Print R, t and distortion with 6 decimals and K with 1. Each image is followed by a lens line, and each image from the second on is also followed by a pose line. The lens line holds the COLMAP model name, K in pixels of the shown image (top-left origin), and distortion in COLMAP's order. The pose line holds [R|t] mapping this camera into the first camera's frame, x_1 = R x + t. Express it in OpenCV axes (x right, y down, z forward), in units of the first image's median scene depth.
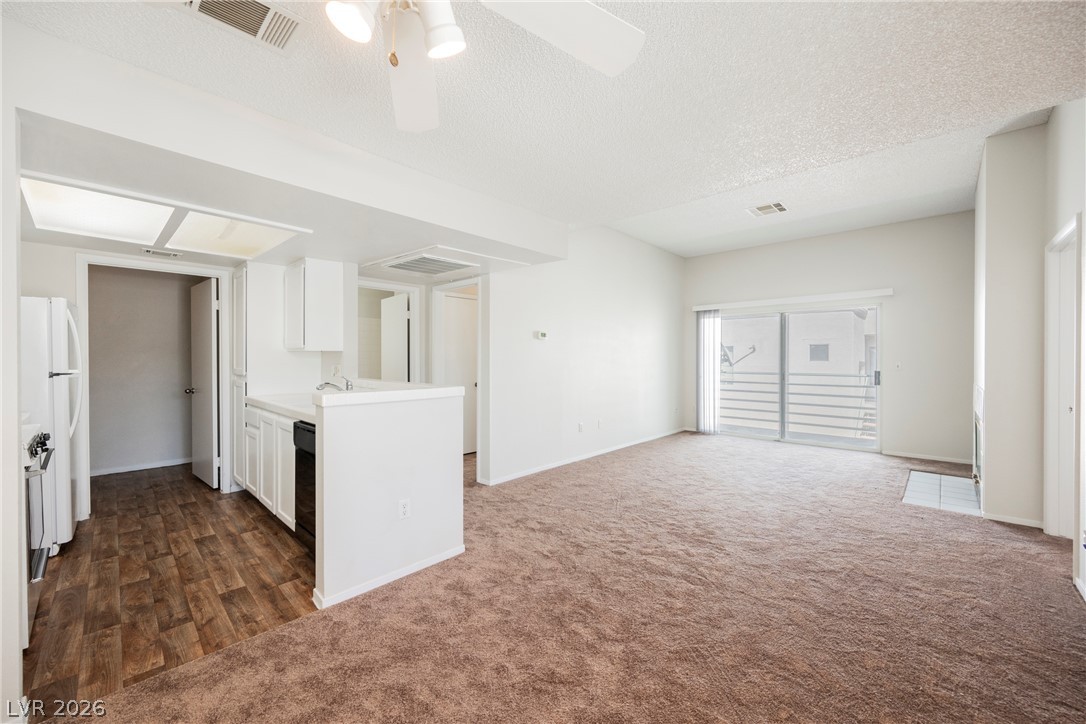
lens RADIAL K [[422.5, 0, 543.7], [0, 422.5, 360.1], [0, 0, 1]] dist [-0.005633, 0.000412]
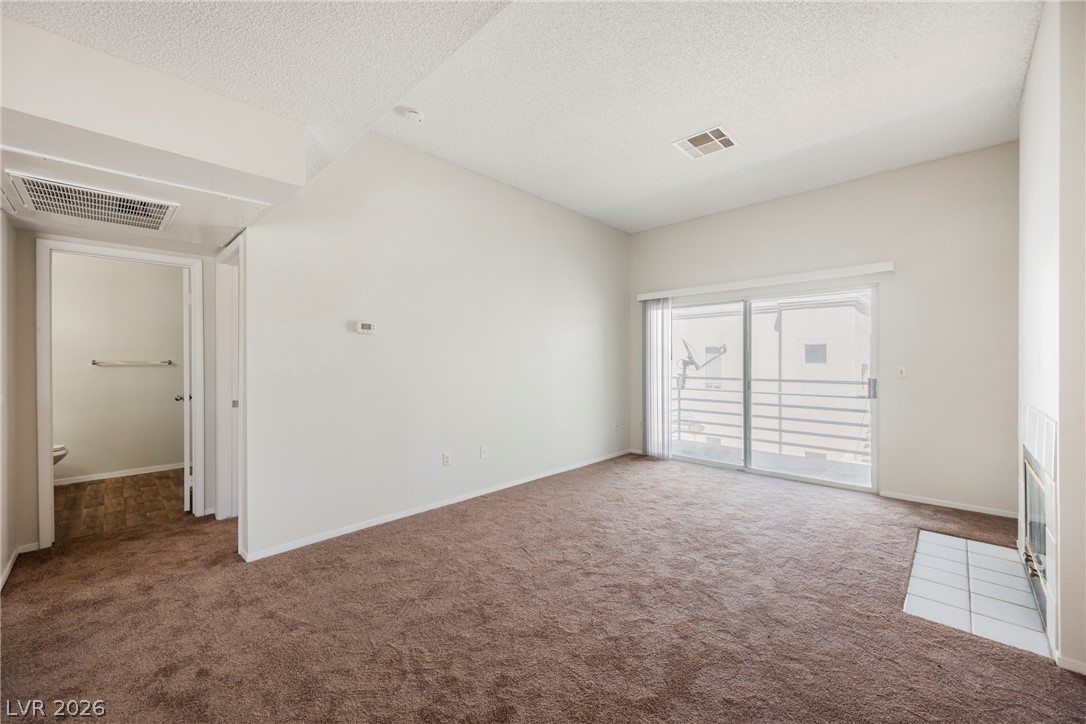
lens RADIAL K [[422.5, 0, 545.4], [0, 422.5, 361.2], [0, 0, 1]] dist [-0.005633, 0.000412]
pose [[0.999909, -0.001758, -0.013351, 0.326988], [0.001704, 0.999990, -0.004047, -0.001476], [0.013358, 0.004024, 0.999903, 0.367642]]
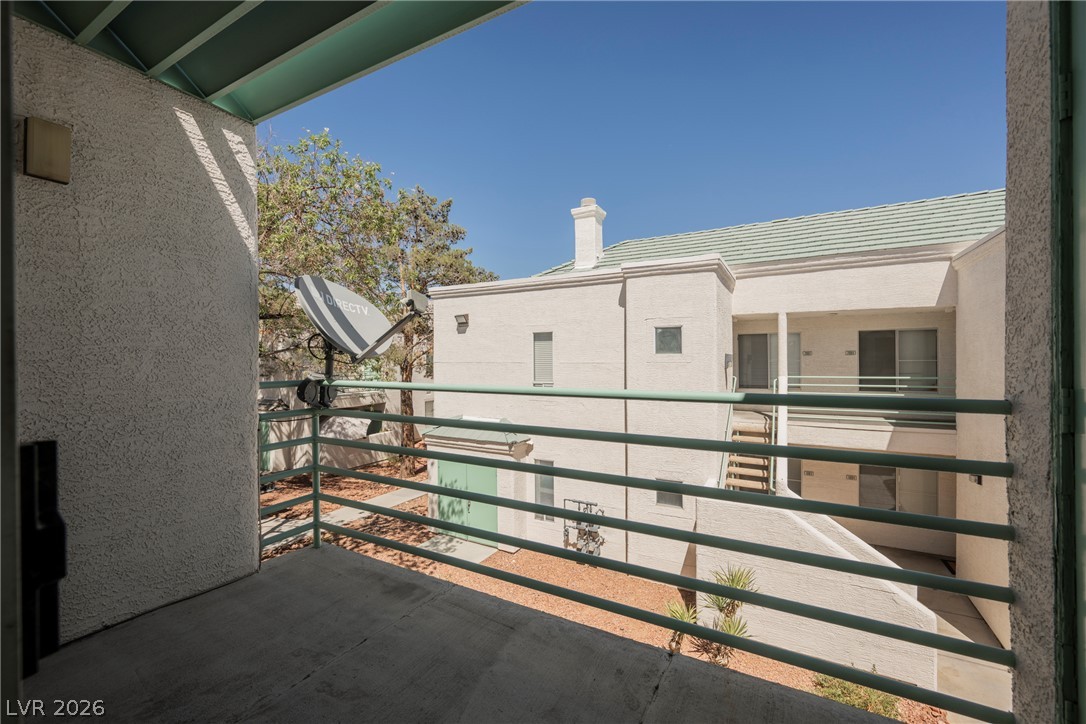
lens RADIAL K [[448.0, 0, 539.9], [0, 448.0, 359.1], [0, 0, 1]] dist [0.000750, 0.000044]
pose [[0.969331, -0.007448, 0.245645, 0.989631], [0.007441, 0.999972, 0.000956, 0.024955], [-0.245645, 0.000901, 0.969359, 1.310466]]
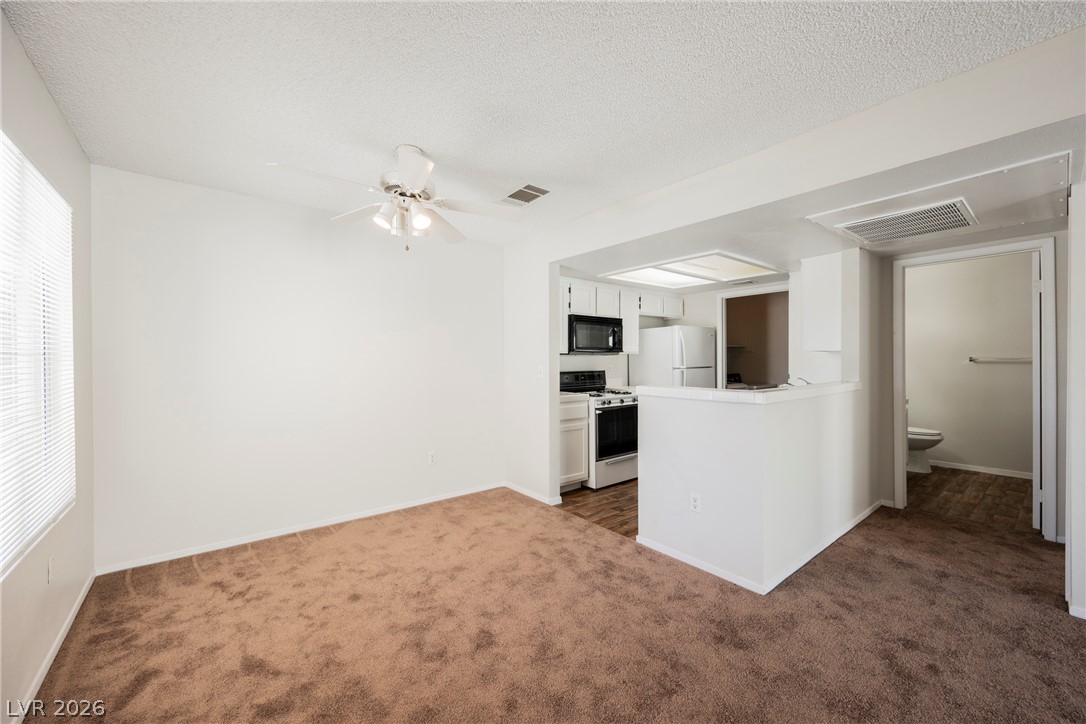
lens RADIAL K [[422.5, 0, 549.3], [0, 422.5, 361.7], [0, 0, 1]] dist [-0.005633, 0.000412]
pose [[-0.138263, 0.003942, -0.990388, 0.440696], [-0.001537, 0.999990, 0.004195, -0.001160], [0.990394, 0.002102, -0.138256, 0.455367]]
